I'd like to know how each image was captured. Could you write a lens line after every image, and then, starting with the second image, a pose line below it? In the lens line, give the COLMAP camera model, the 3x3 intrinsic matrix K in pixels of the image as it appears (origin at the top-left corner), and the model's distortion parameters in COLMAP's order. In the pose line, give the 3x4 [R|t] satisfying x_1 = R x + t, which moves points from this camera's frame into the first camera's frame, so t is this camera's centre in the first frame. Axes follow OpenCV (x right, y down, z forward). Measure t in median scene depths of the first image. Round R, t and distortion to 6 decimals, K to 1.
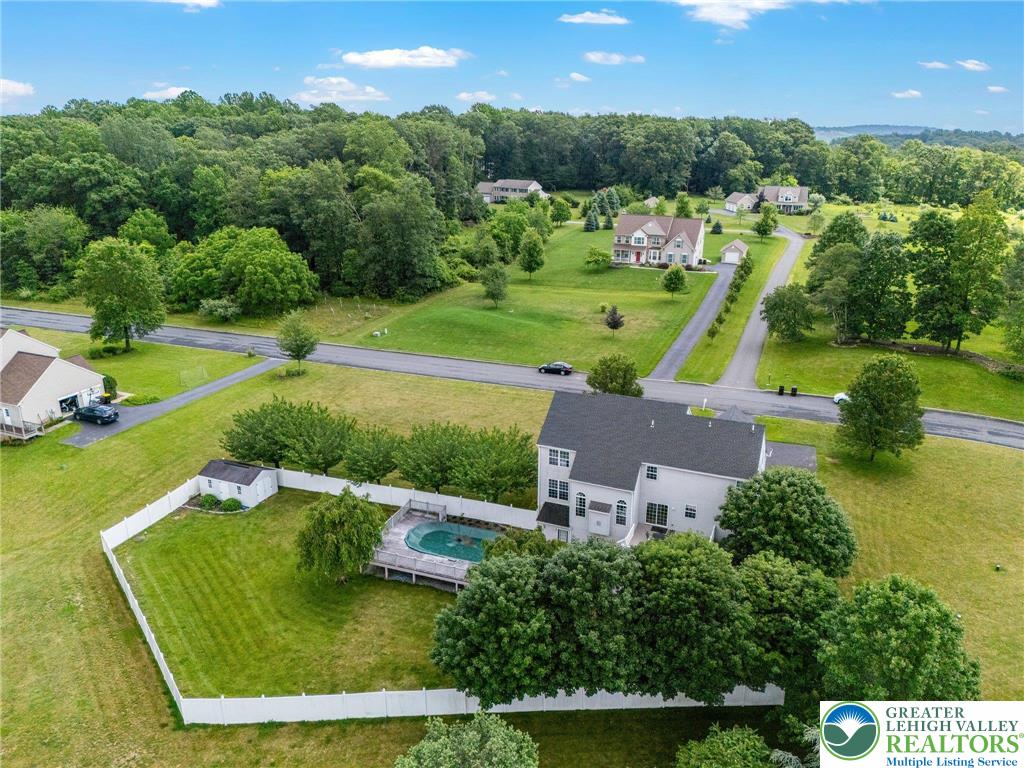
lens RADIAL K [[749.3, 0, 514.4], [0, 749.3, 383.4], [0, 0, 1]] dist [0.072002, -0.069690]
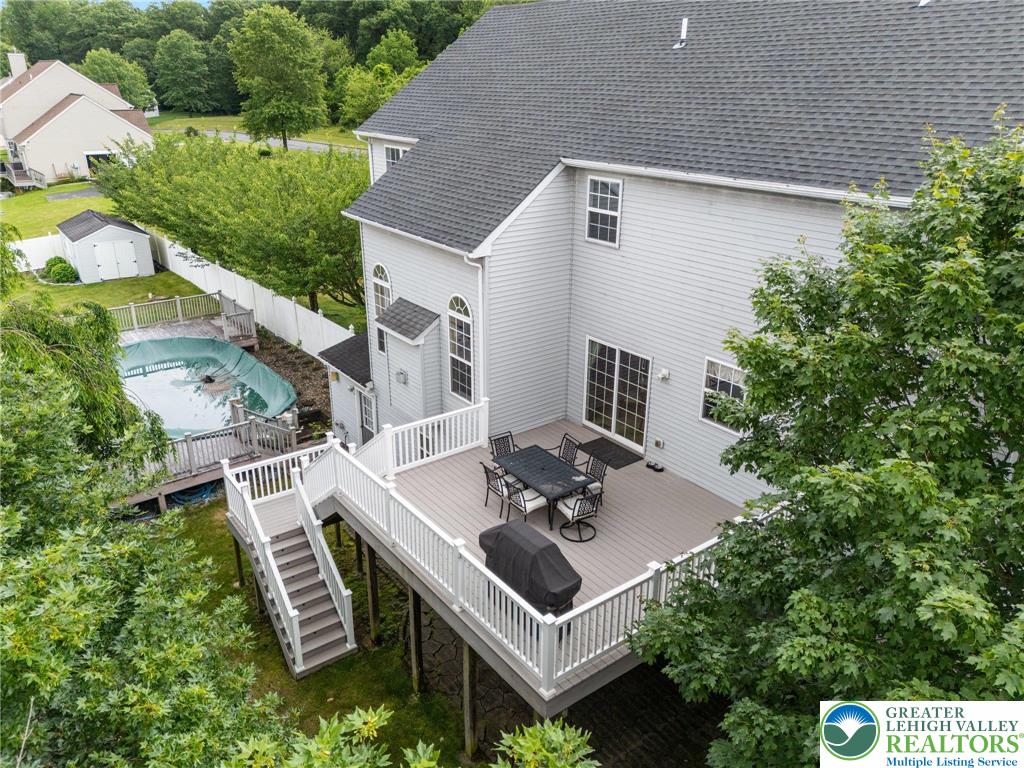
lens RADIAL K [[749.3, 0, 514.4], [0, 749.3, 383.4], [0, 0, 1]] dist [0.072002, -0.069690]
pose [[0.863262, 0.190742, -0.467328, 0.278034], [-0.163777, 0.981606, 0.098111, 0.151924], [0.477447, -0.008158, 0.878623, 0.762062]]
